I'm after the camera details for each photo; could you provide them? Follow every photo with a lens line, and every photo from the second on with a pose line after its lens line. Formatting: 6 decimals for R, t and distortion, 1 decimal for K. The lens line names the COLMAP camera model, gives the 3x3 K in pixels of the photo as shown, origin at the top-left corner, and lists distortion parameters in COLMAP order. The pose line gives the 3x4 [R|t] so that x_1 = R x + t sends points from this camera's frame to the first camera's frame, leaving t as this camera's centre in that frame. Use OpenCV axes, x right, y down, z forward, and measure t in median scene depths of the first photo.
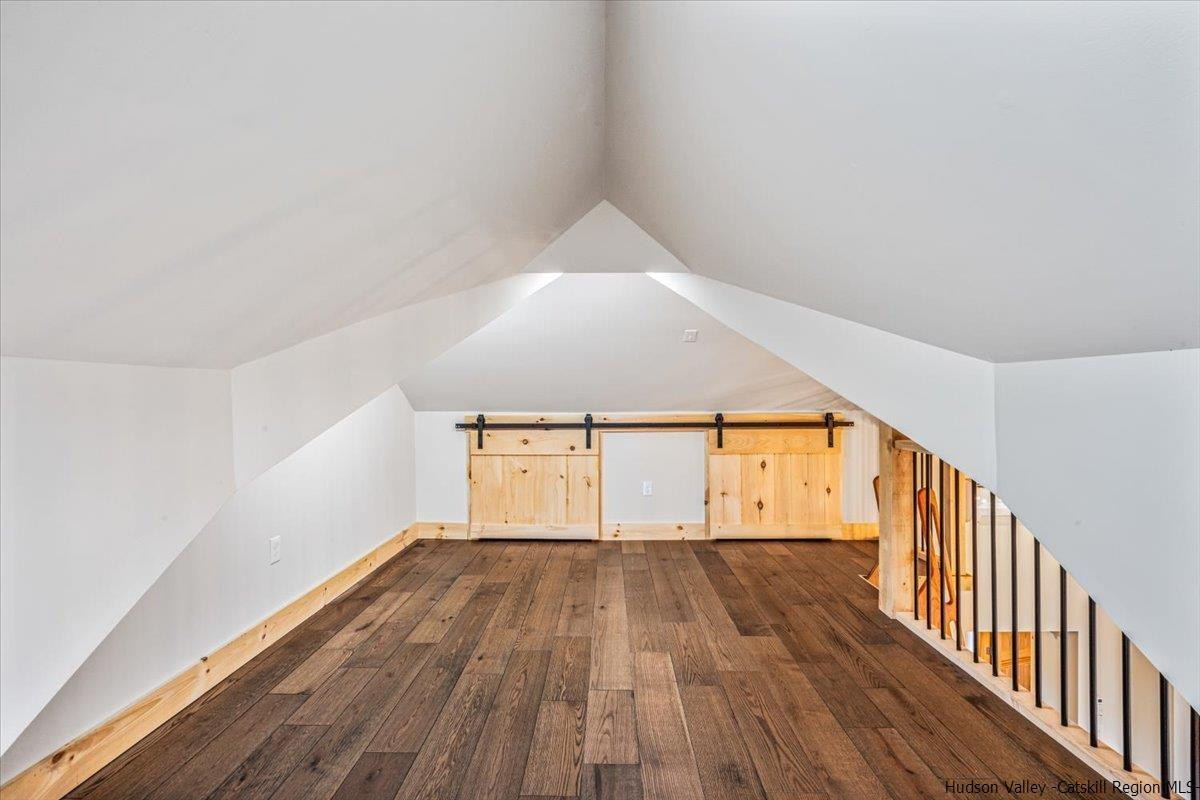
lens RADIAL K [[547.7, 0, 598.9], [0, 547.7, 398.5], [0, 0, 1]] dist [-0.003709, -0.000251]
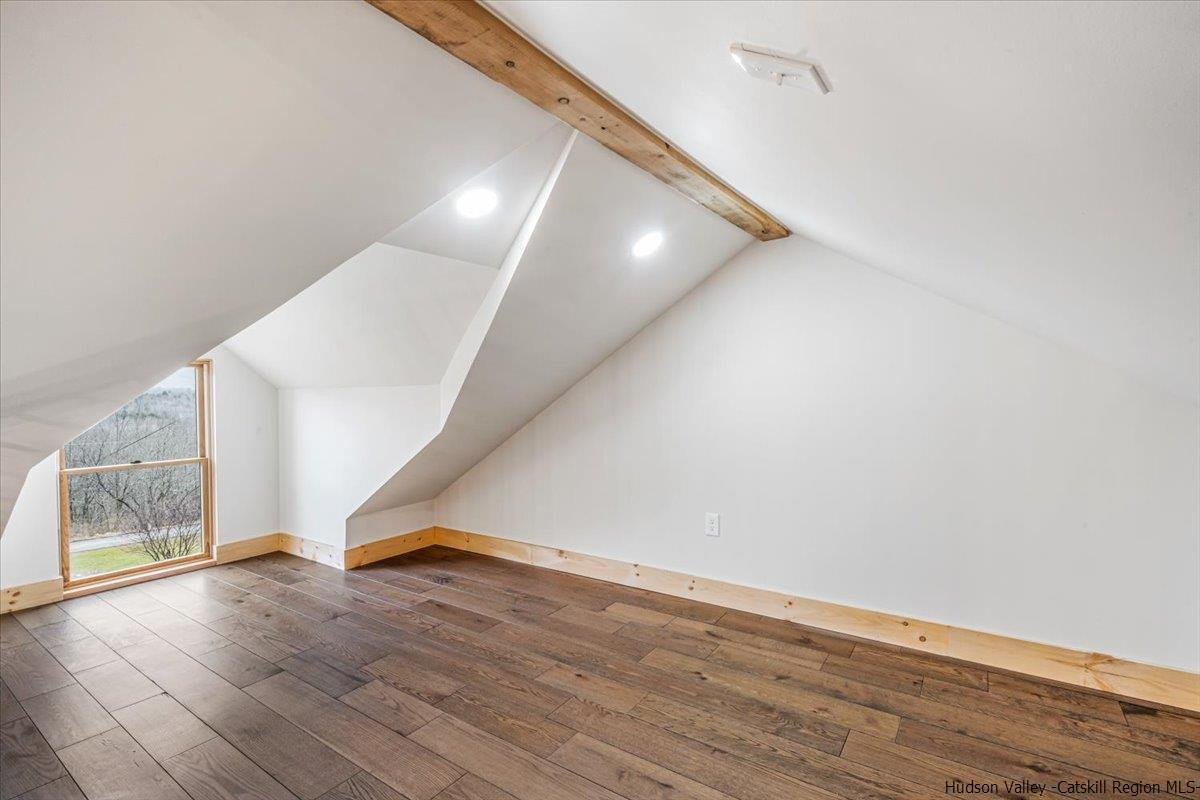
lens RADIAL K [[547.7, 0, 599.8], [0, 547.7, 395.3], [0, 0, 1]] dist [-0.003709, -0.000251]
pose [[-0.551064, 0.019161, -0.834243, 0.534197], [0.018311, 0.999773, 0.010867, -0.021722], [0.834262, -0.009287, -0.551289, 1.518802]]
